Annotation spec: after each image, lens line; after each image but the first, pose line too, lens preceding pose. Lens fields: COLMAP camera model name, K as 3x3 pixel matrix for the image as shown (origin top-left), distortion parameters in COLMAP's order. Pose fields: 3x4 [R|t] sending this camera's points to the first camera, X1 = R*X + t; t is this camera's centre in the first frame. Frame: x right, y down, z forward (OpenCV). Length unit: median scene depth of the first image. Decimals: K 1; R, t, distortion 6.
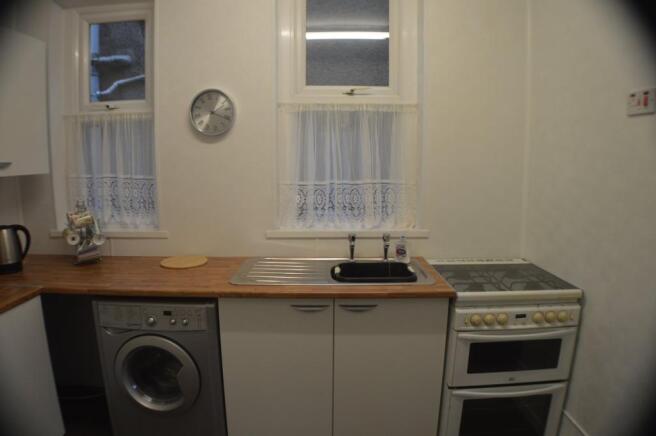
lens RADIAL K [[399.2, 0, 318.4], [0, 399.2, 218.5], [0, 0, 1]] dist [-0.128055, 0.004249]
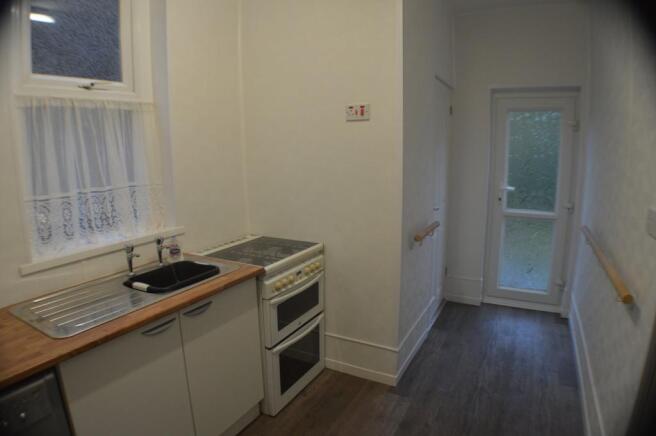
lens RADIAL K [[399.2, 0, 318.4], [0, 399.2, 218.5], [0, 0, 1]] dist [-0.128055, 0.004249]
pose [[0.496250, -0.163804, 0.852587, -0.473419], [0.149218, 0.983518, 0.102107, -0.048059], [-0.855260, 0.076551, 0.512514, 0.190256]]
